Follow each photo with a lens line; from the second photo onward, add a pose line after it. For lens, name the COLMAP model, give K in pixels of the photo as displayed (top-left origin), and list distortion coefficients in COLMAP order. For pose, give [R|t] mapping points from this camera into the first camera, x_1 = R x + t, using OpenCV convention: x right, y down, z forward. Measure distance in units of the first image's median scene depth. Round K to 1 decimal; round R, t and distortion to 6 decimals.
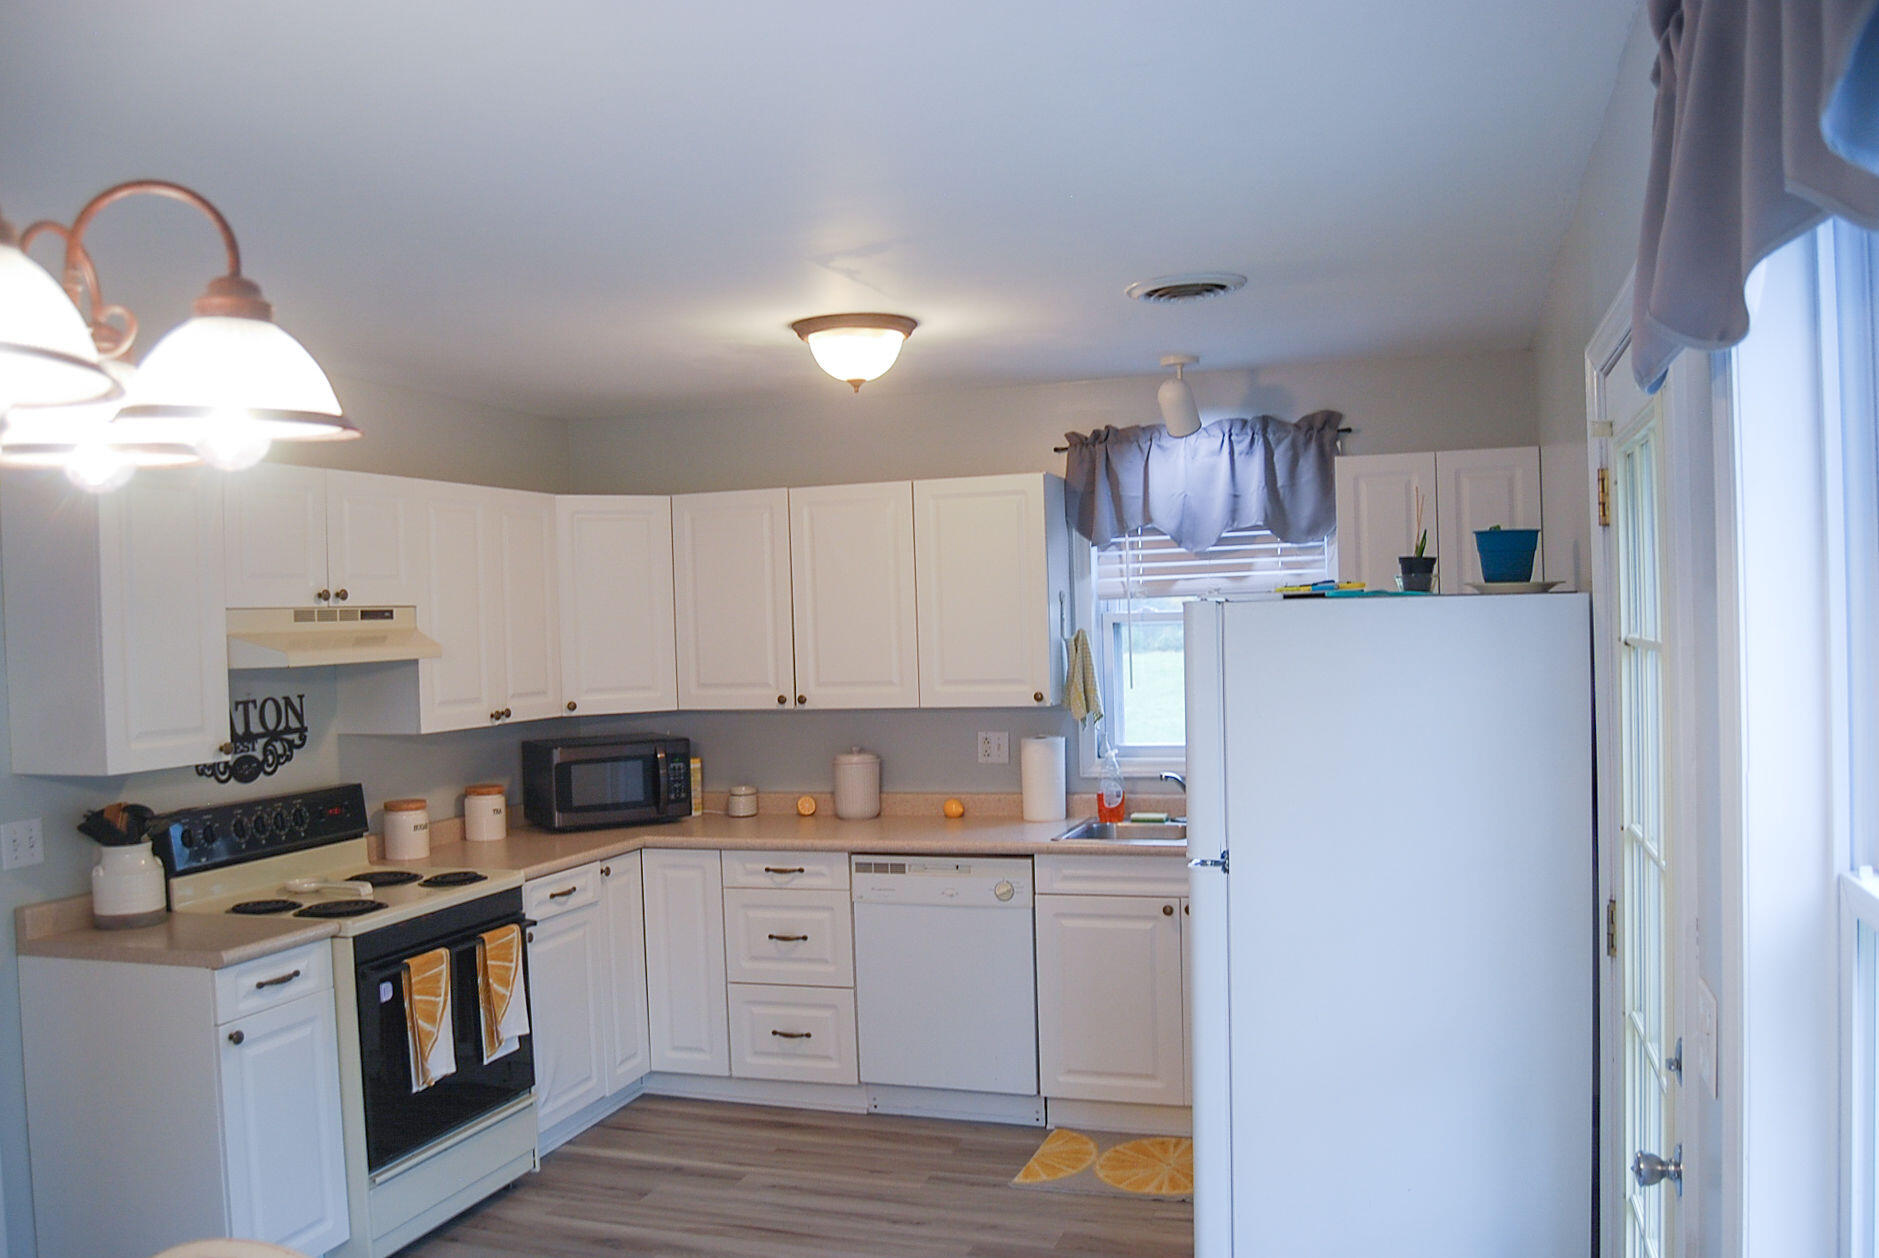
lens RADIAL K [[1507.1, 0, 933.3], [0, 1507.1, 642.2], [0, 0, 1]] dist [-0.087318, 0.003020]
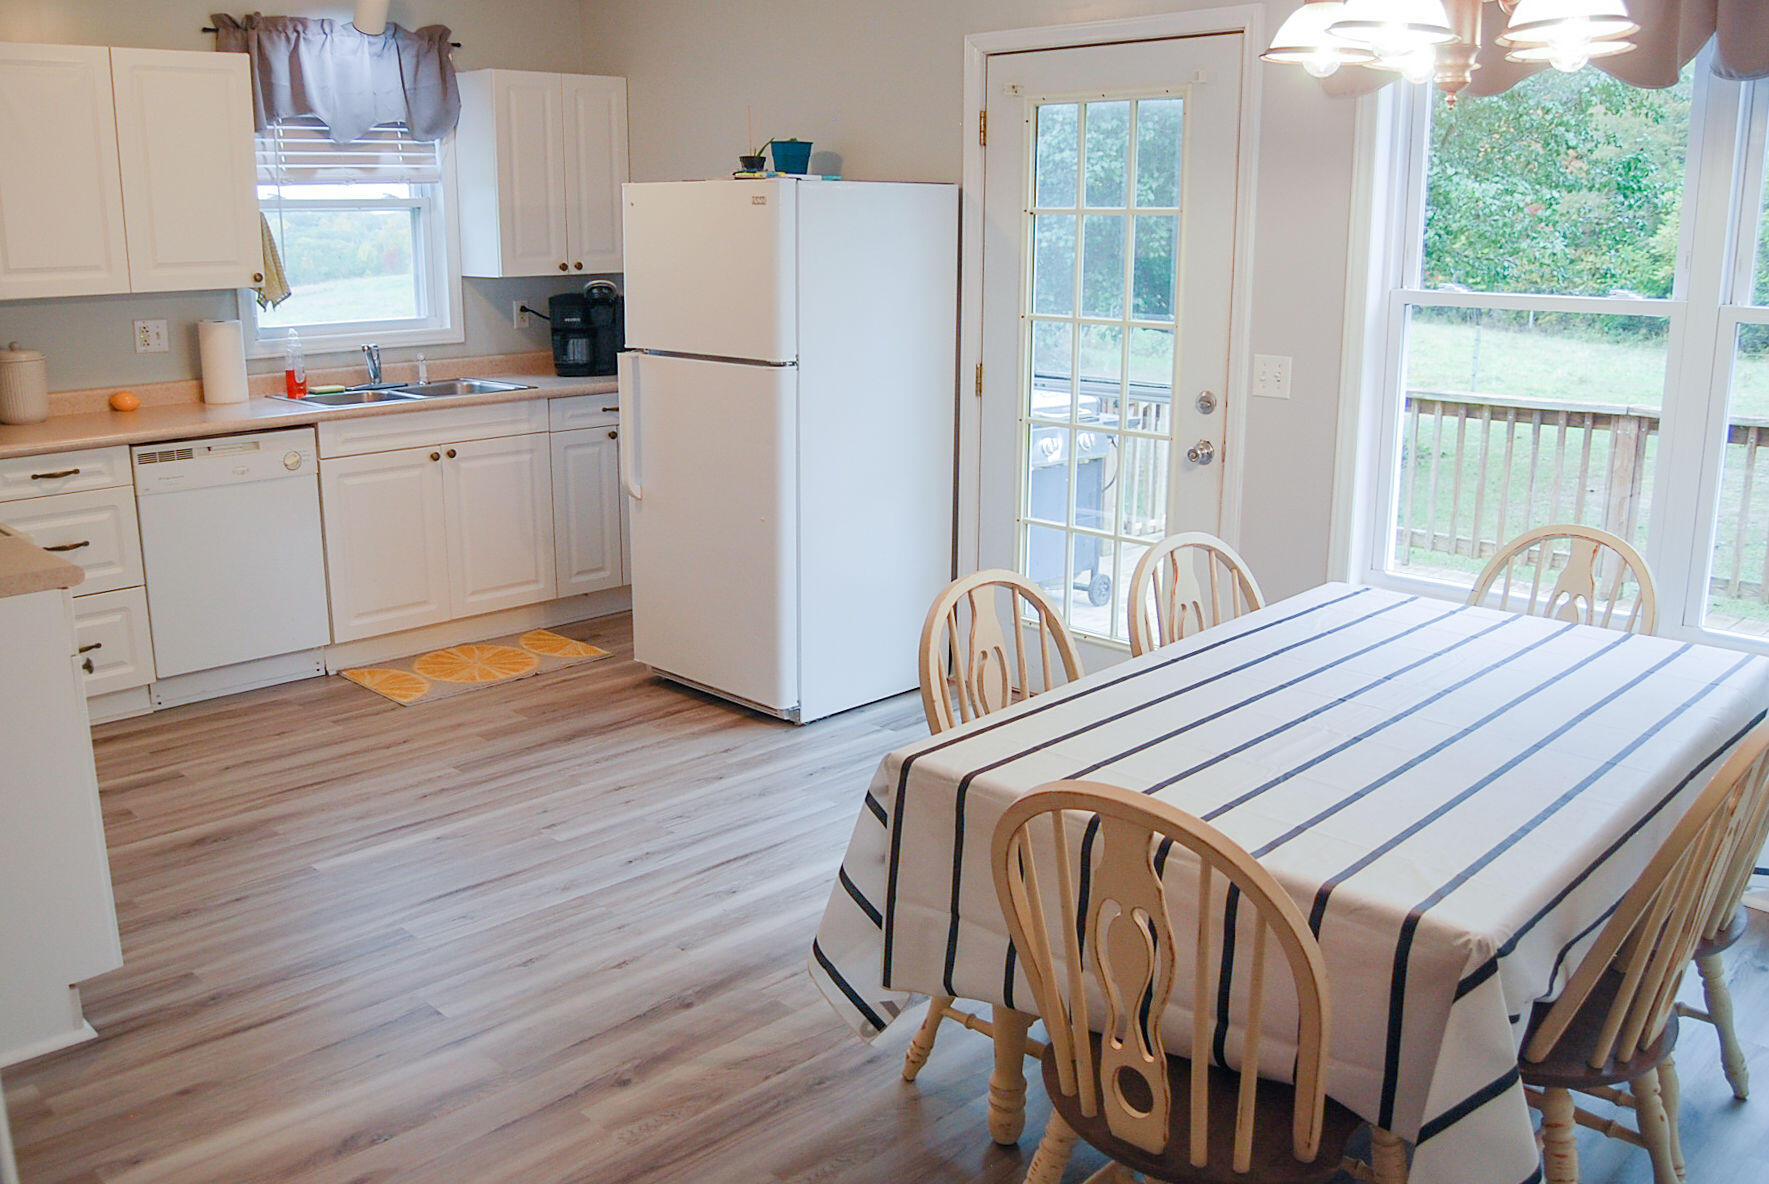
lens RADIAL K [[1512.5, 0, 822.9], [0, 1512.5, 574.0], [0, 0, 1]] dist [-0.081956, 0.007672]
pose [[0.475396, -0.173551, 0.862484, -0.681299], [0.003566, 0.980722, 0.195378, 0.038459], [-0.879765, -0.089806, 0.466850, 0.170408]]
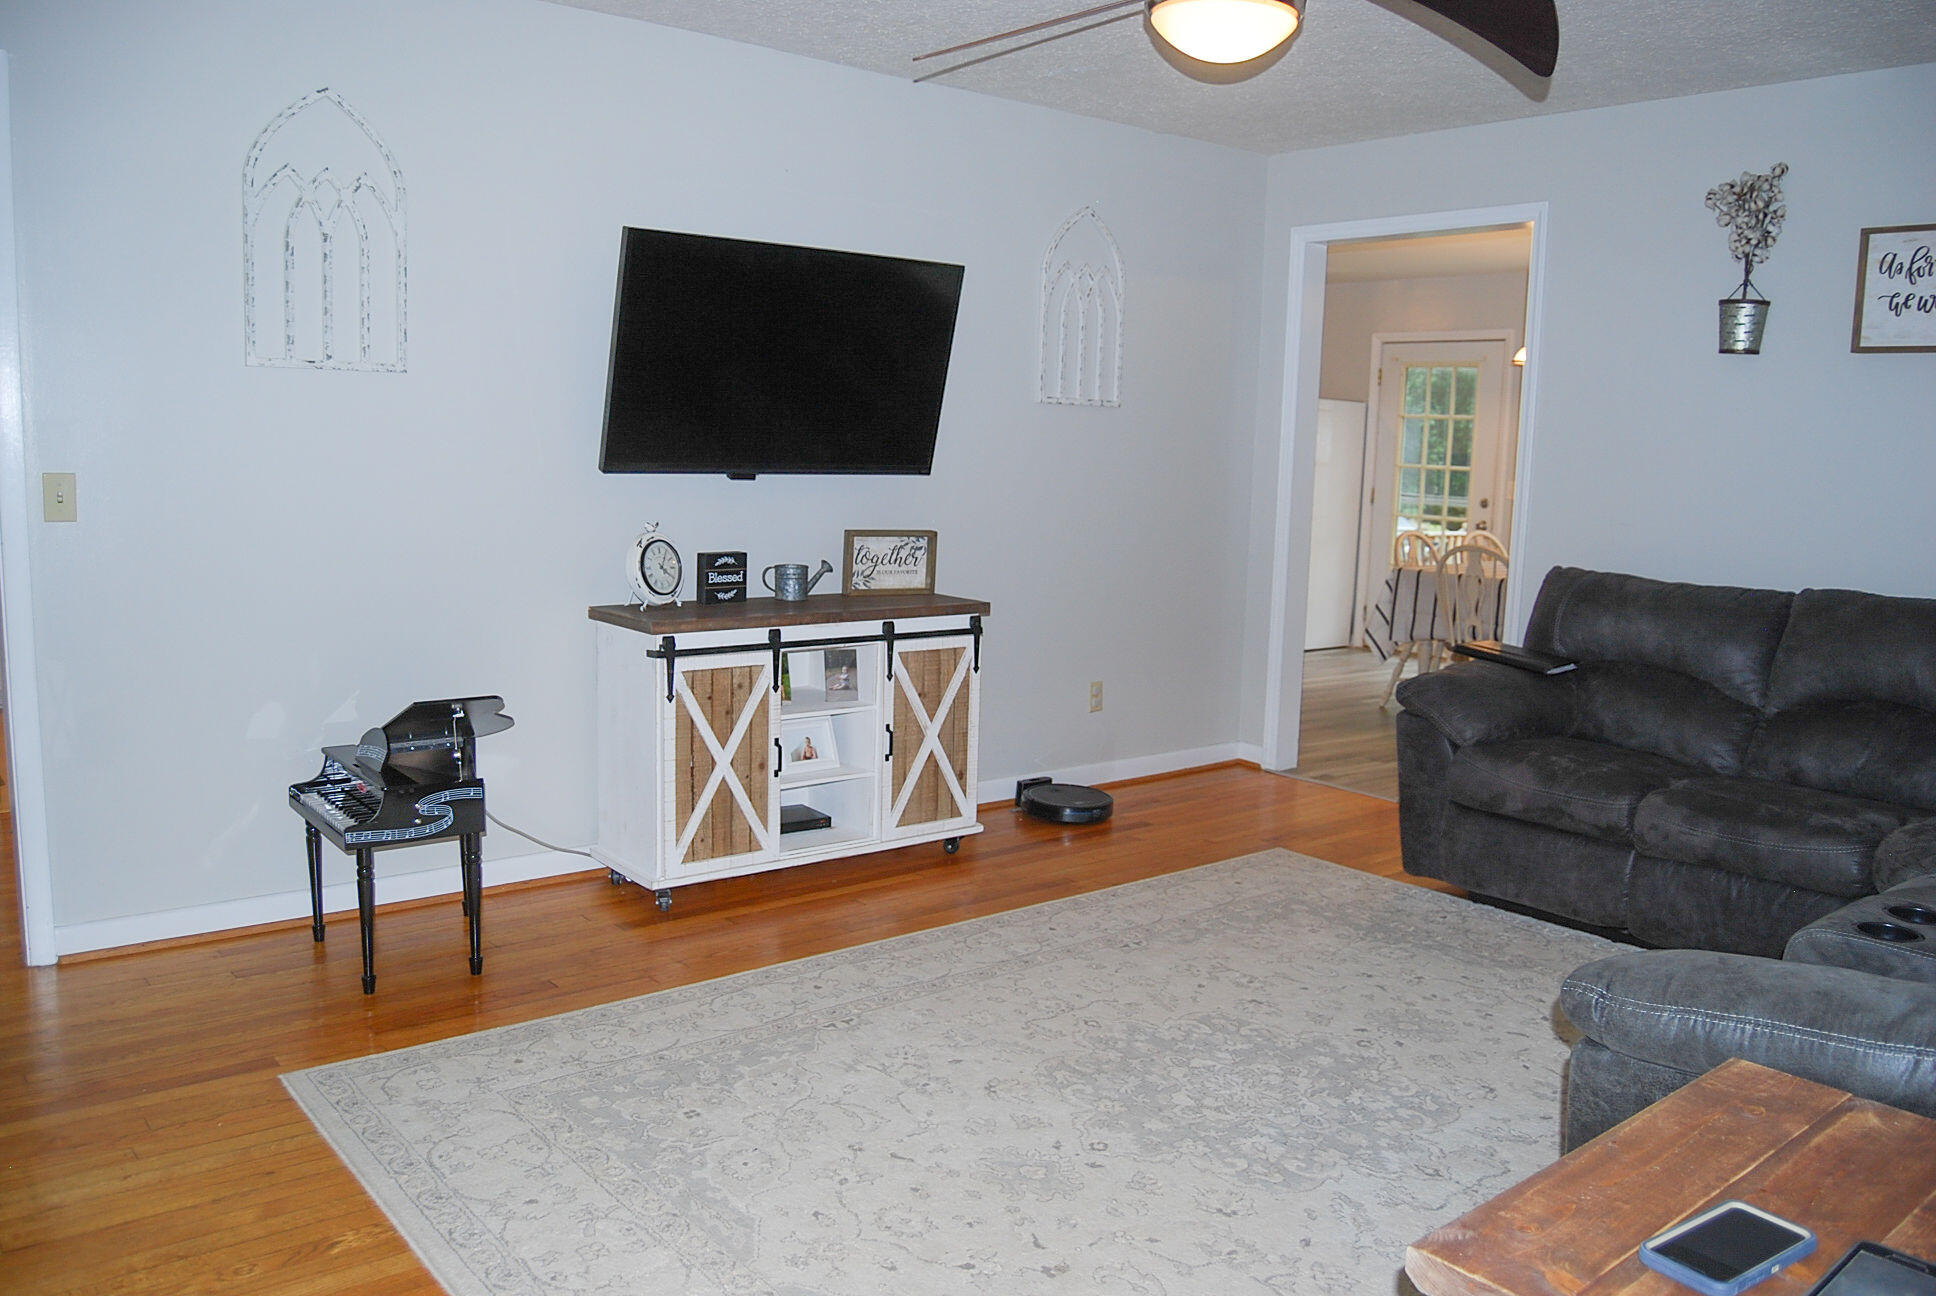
lens RADIAL K [[1509.6, 0, 976.3], [0, 1509.6, 656.3], [0, 0, 1]] dist [-0.093067, 0.034702]
pose [[0.531099, -0.073298, 0.844134, -1.789826], [-0.034331, 0.993572, 0.107874, 0.123711], [-0.846614, -0.086271, 0.525168, -0.081548]]
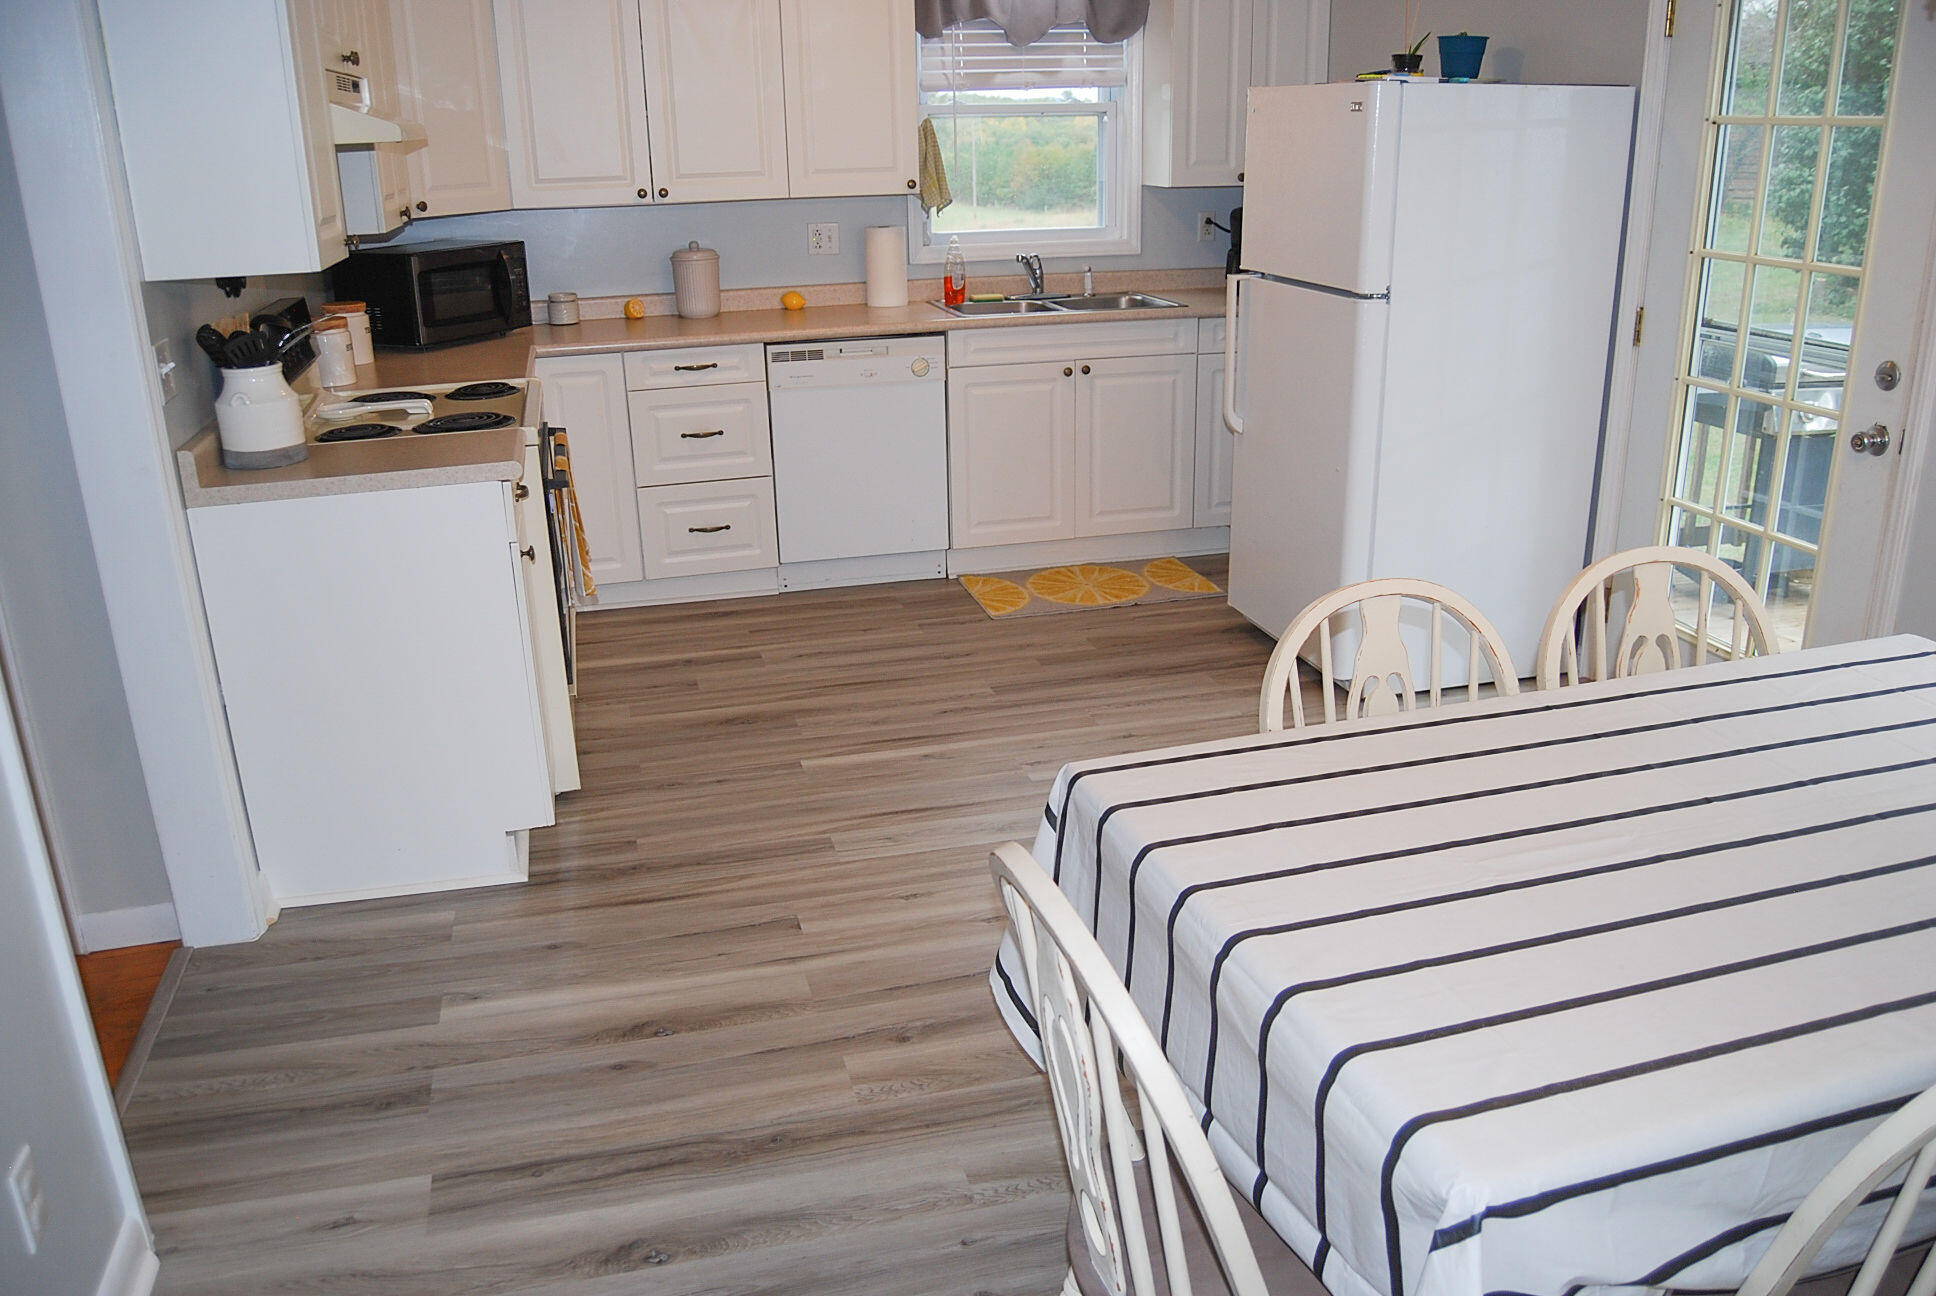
lens RADIAL K [[1509.6, 0, 976.3], [0, 1509.6, 656.3], [0, 0, 1]] dist [-0.093067, 0.034702]
pose [[0.834901, -0.169018, 0.523807, -0.510127], [0.000620, 0.951972, 0.306185, 0.031188], [-0.550400, -0.255310, 0.794907, 0.062648]]
